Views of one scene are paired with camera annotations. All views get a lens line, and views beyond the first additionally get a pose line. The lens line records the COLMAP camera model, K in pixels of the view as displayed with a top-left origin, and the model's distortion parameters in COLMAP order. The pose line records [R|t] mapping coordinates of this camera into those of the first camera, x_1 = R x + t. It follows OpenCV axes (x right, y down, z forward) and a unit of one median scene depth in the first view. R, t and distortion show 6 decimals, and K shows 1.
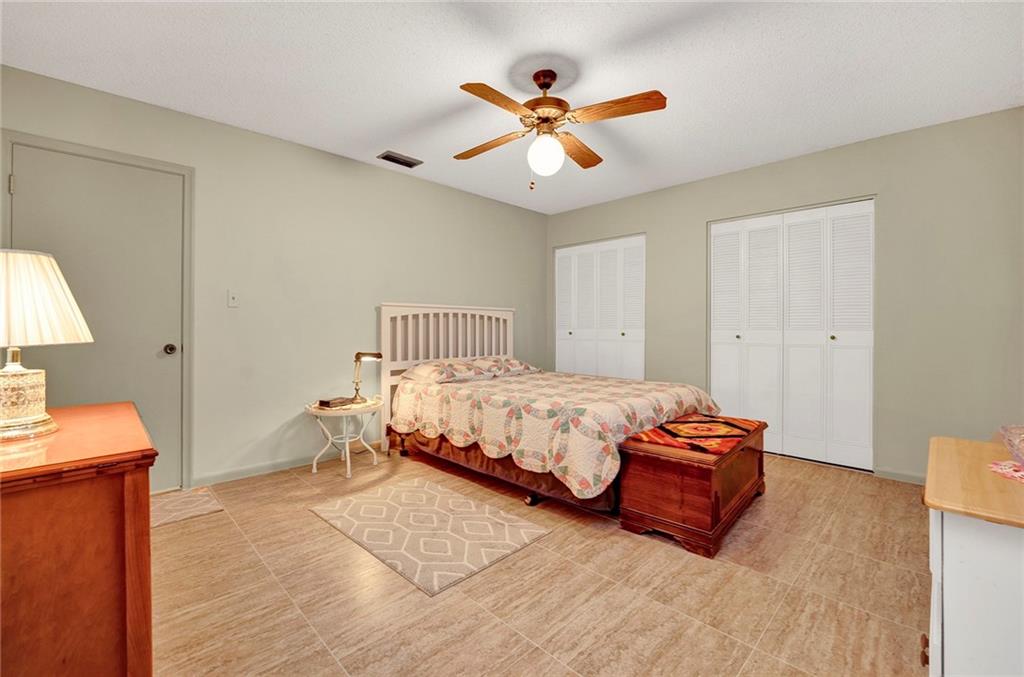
lens RADIAL K [[432.1, 0, 490.1], [0, 432.1, 330.5], [0, 0, 1]] dist [-0.025052, 0.000391]
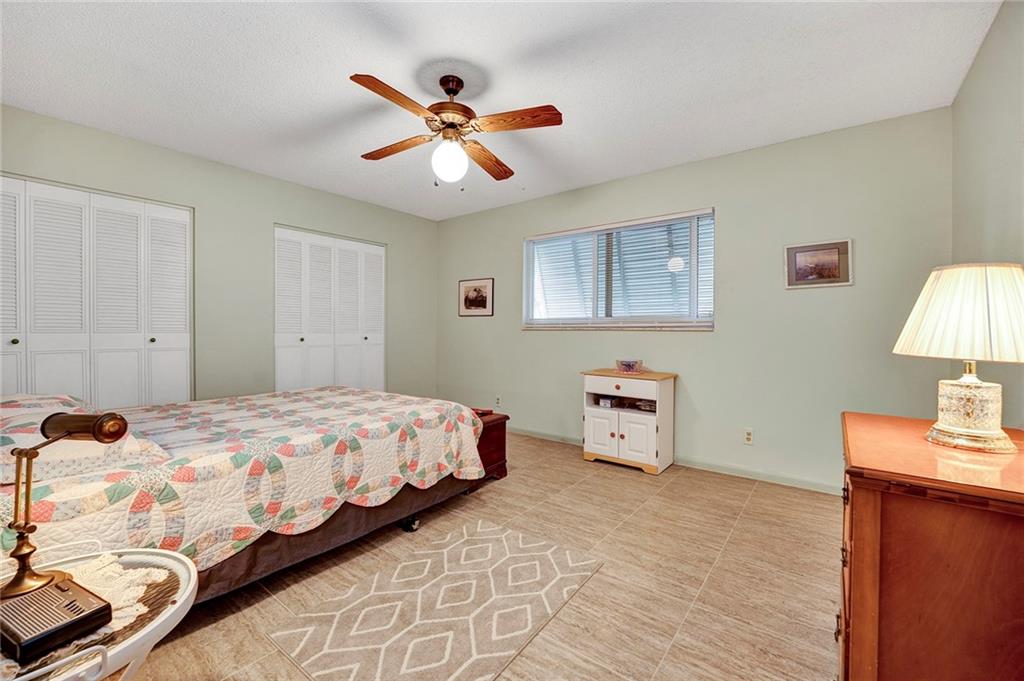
lens RADIAL K [[422.6, 0, 516.1], [0, 422.6, 339.1], [0, 0, 1]] dist [-0.024167, 0.000541]
pose [[-0.166714, -0.020951, 0.985783, -0.840998], [-0.001781, 0.999779, 0.020948, -0.013831], [-0.986004, 0.001737, -0.166715, 0.981643]]
